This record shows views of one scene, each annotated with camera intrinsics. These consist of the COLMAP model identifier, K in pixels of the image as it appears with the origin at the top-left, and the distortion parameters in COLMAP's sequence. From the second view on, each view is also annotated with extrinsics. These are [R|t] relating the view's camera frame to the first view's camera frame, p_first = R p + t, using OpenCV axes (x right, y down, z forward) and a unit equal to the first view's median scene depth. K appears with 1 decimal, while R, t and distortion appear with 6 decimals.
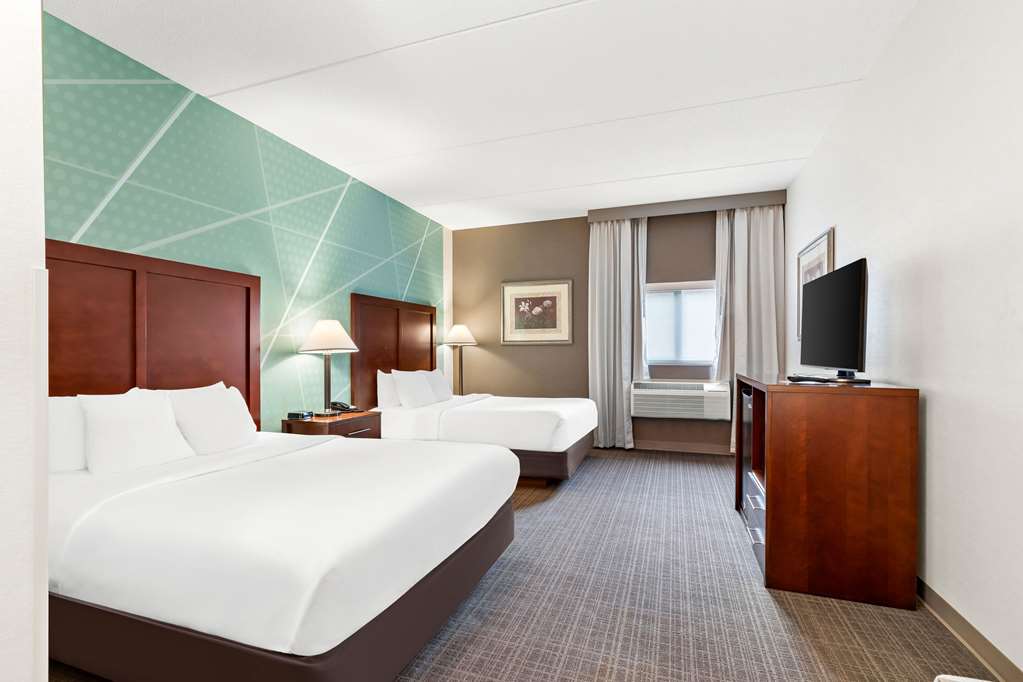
lens RADIAL K [[477.9, 0, 509.2], [0, 477.9, 345.4], [0, 0, 1]] dist [0.010835, 0.000237]
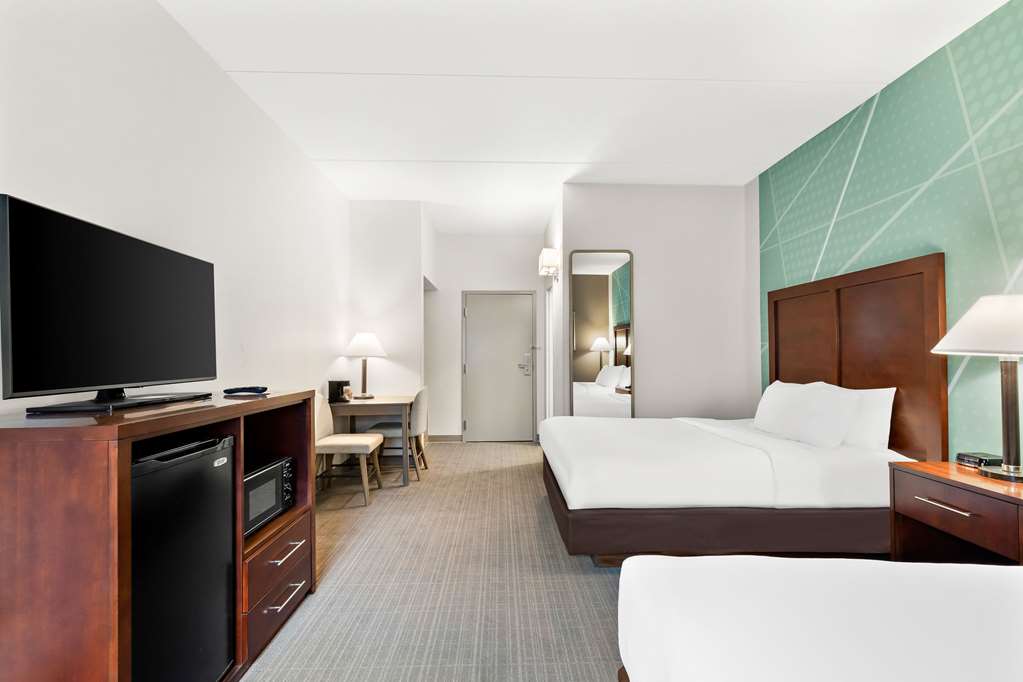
lens RADIAL K [[477.9, 0, 517.4], [0, 477.9, 346.5], [0, 0, 1]] dist [0.010835, 0.000237]
pose [[-0.933791, -0.001849, -0.357815, 0.405835], [0.007689, 0.999652, -0.025234, 0.015618], [0.357737, -0.026315, -0.933452, 1.711664]]
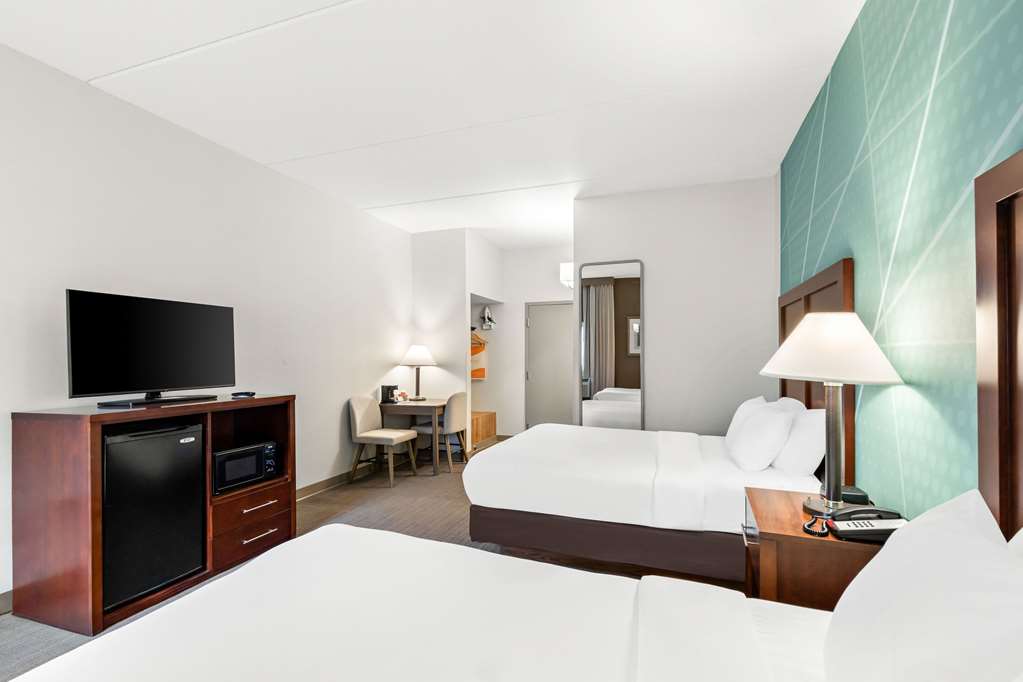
lens RADIAL K [[477.9, 0, 498.5], [0, 477.9, 356.8], [0, 0, 1]] dist [0.010835, 0.000237]
pose [[-0.999740, 0.006529, 0.021831, -0.078554], [0.006324, 0.999936, -0.009428, -0.009800], [-0.021891, -0.009288, -0.999717, 1.946583]]
